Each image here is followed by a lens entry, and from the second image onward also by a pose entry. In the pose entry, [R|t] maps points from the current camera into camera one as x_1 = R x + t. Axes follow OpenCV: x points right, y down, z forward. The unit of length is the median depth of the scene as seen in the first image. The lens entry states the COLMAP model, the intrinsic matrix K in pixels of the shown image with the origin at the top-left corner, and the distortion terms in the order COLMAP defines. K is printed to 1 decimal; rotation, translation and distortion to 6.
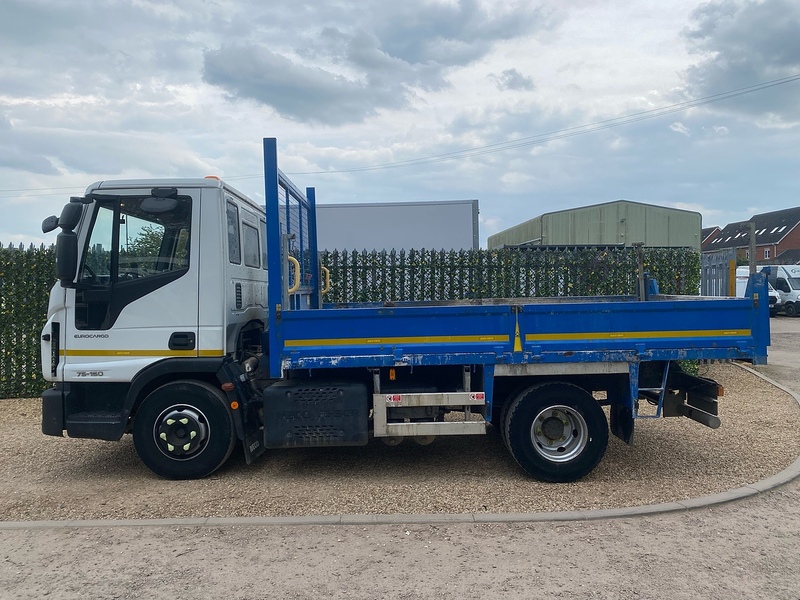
lens RADIAL K [[589.5, 0, 398.8], [0, 589.5, 268.0], [0, 0, 1]] dist [0.004843, 0.001205]
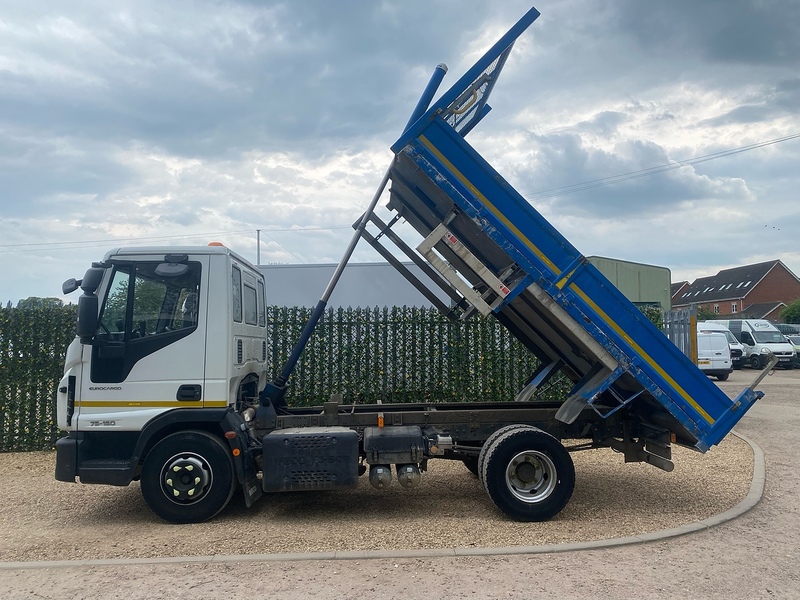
lens RADIAL K [[583.6, 0, 397.8], [0, 583.6, 264.9], [0, 0, 1]] dist [0.004488, 0.001166]
pose [[0.999381, 0.002308, 0.035093, -0.017651], [0.001108, 0.995285, -0.096986, -0.008004], [-0.035151, 0.096965, 0.994667, -0.123047]]
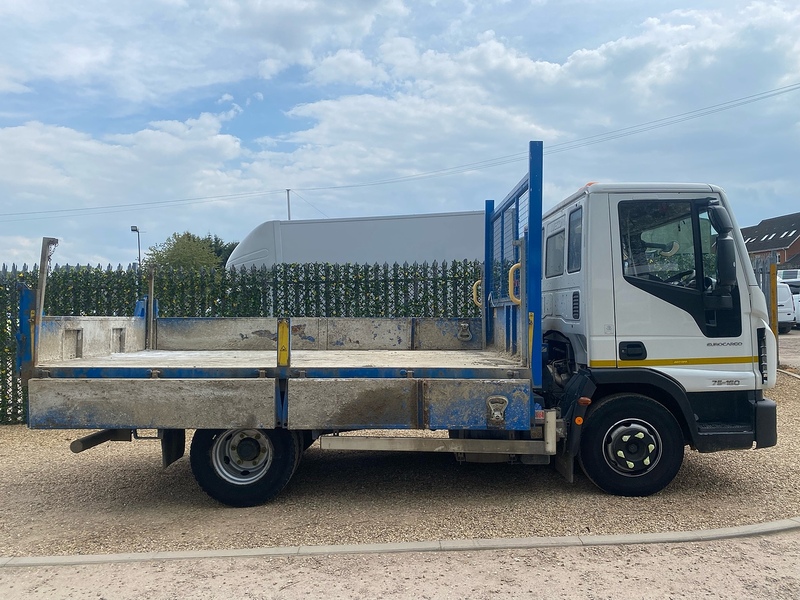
lens RADIAL K [[590.5, 0, 402.1], [0, 590.5, 269.3], [0, 0, 1]] dist [0.004906, -0.000722]
pose [[0.999685, -0.024203, -0.006669, -0.118871], [0.024056, 0.999483, -0.021337, 0.002899], [0.007182, 0.021170, 0.999750, 0.037820]]
